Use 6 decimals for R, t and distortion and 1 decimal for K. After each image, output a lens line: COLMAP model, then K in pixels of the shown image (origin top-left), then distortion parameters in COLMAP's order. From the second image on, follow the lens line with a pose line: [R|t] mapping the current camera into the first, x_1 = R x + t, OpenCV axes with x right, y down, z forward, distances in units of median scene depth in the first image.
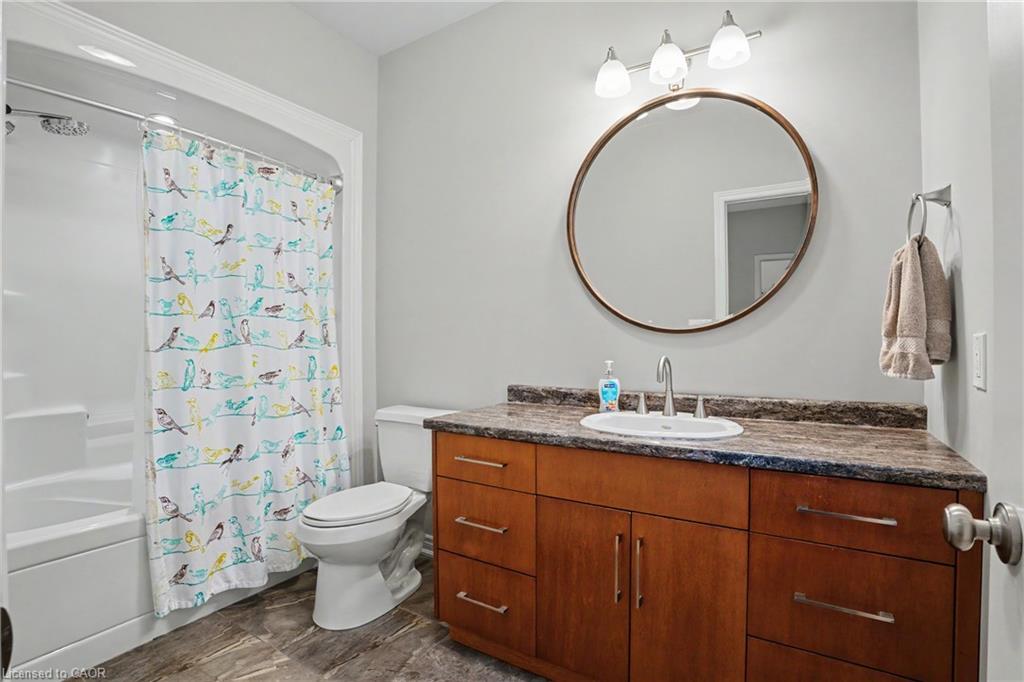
lens RADIAL K [[467.8, 0, 520.1], [0, 467.8, 348.4], [0, 0, 1]] dist [-0.033534, 0.008672]
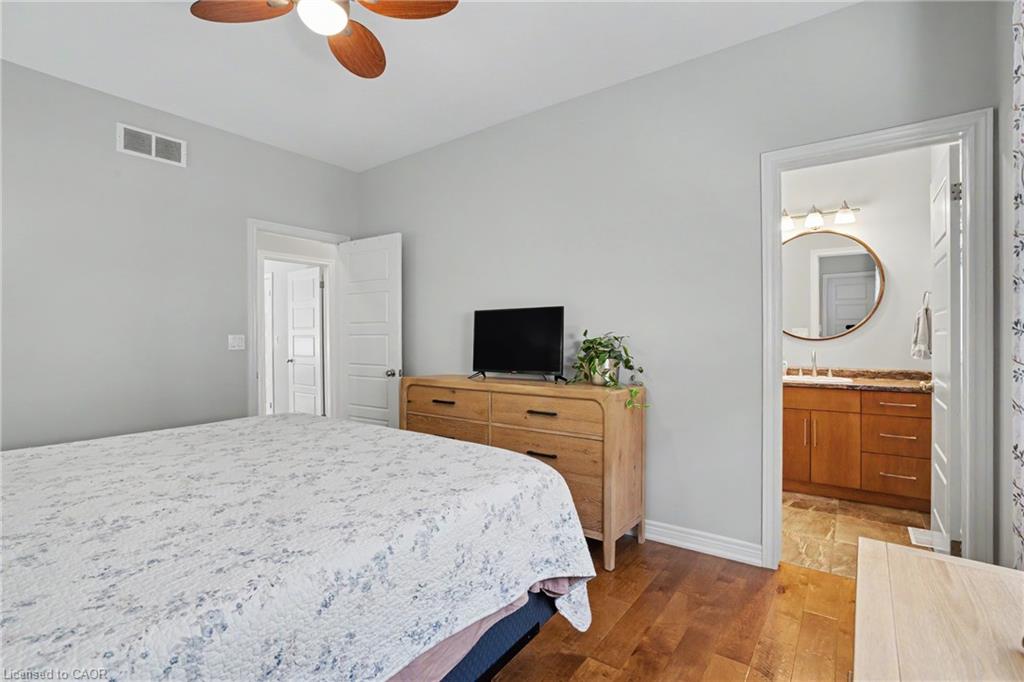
lens RADIAL K [[467.8, 0, 506.8], [0, 467.8, 342.8], [0, 0, 1]] dist [-0.033534, 0.008672]
pose [[0.995877, 0.001773, -0.090694, -1.342824], [-0.002102, 0.999992, -0.003530, -0.016643], [0.090687, 0.003706, 0.995873, -1.900029]]
